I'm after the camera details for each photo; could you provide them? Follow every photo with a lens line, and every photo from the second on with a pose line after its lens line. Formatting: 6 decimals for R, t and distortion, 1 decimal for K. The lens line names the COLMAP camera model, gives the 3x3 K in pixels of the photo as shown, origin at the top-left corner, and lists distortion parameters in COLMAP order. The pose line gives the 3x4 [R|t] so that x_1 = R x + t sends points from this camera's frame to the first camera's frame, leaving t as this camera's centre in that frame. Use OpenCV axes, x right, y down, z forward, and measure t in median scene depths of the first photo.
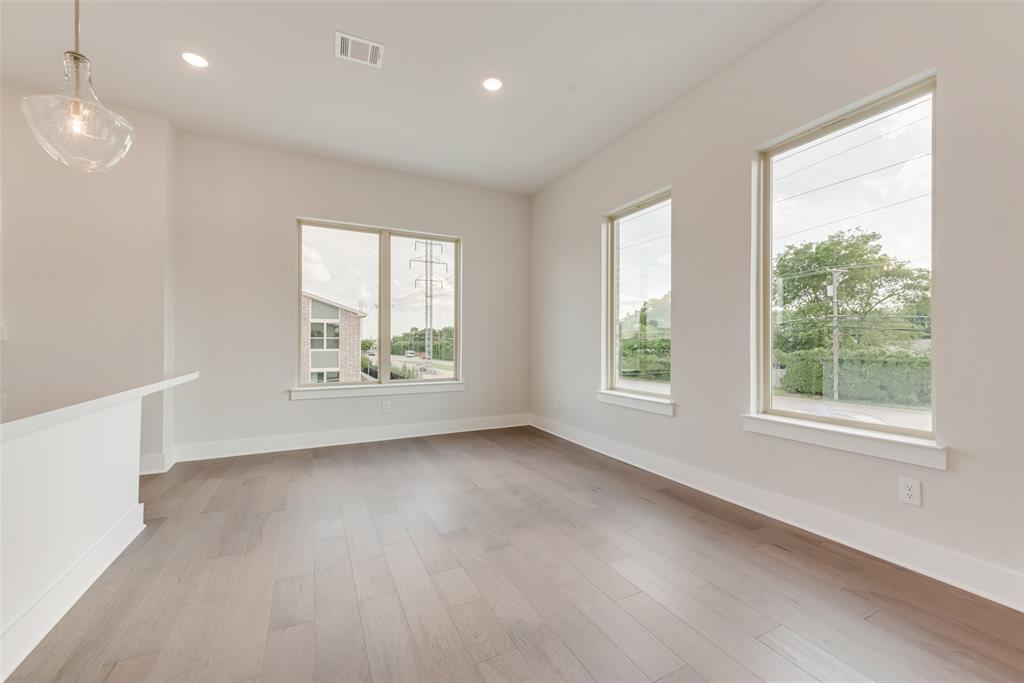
lens RADIAL K [[403.2, 0, 508.1], [0, 403.2, 341.5], [0, 0, 1]] dist [0.007617, -0.001619]
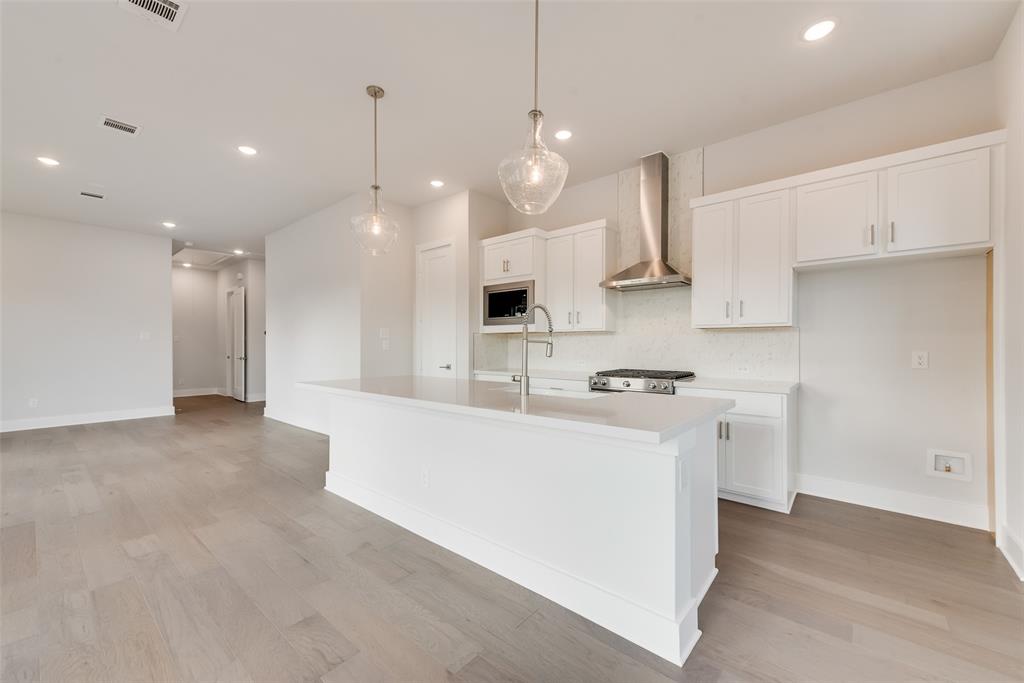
lens RADIAL K [[403.2, 0, 526.3], [0, 403.2, 348.4], [0, 0, 1]] dist [0.007617, -0.001619]
pose [[-0.906757, 0.003041, -0.421642, -0.193715], [0.001401, 0.999990, 0.004199, -0.018182], [0.421651, 0.003217, -0.906753, 0.690837]]
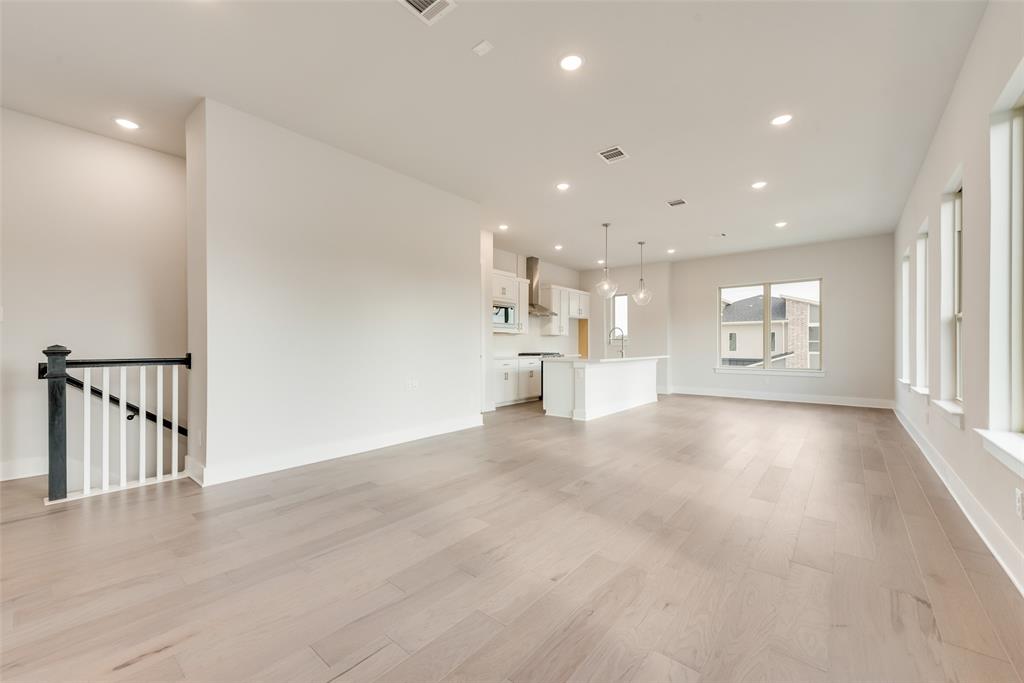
lens RADIAL K [[403.2, 0, 508.3], [0, 403.2, 346.0], [0, 0, 1]] dist [0.007617, -0.001619]
pose [[0.408788, -0.005293, -0.912614, 0.787550], [0.005676, 0.999979, -0.003257, 0.003439], [0.912612, -0.003848, 0.408809, -0.712366]]
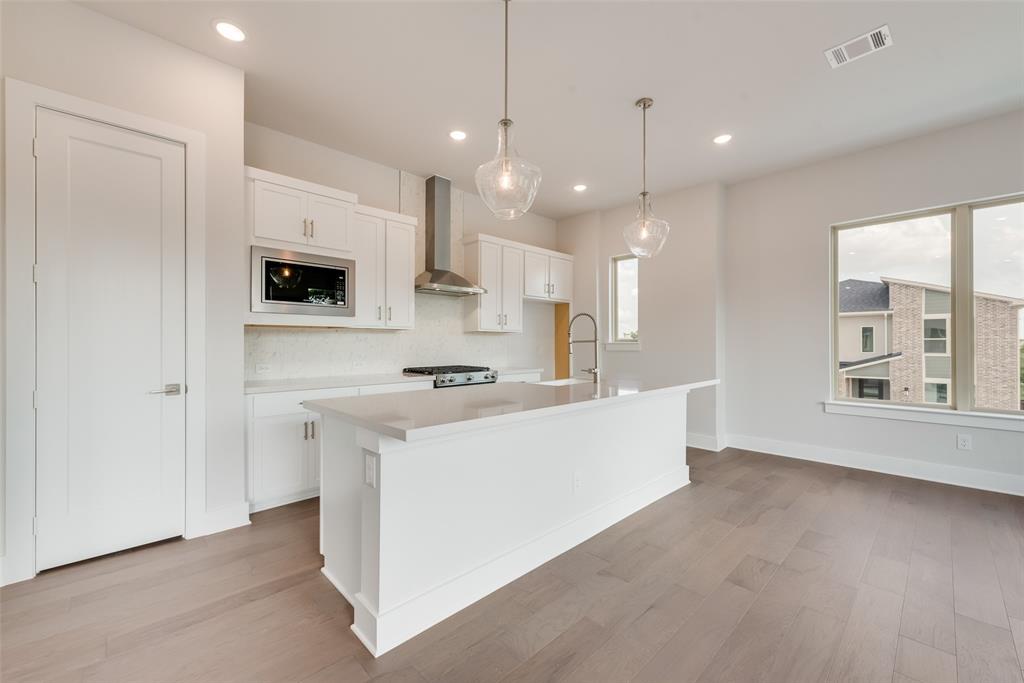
lens RADIAL K [[403.2, 0, 512.5], [0, 403.2, 341.2], [0, 0, 1]] dist [0.007617, -0.001619]
pose [[0.305729, -0.008451, -0.952081, 0.140019], [0.004858, 0.999961, -0.007316, -0.020411], [0.952106, -0.002388, 0.305758, -0.023468]]
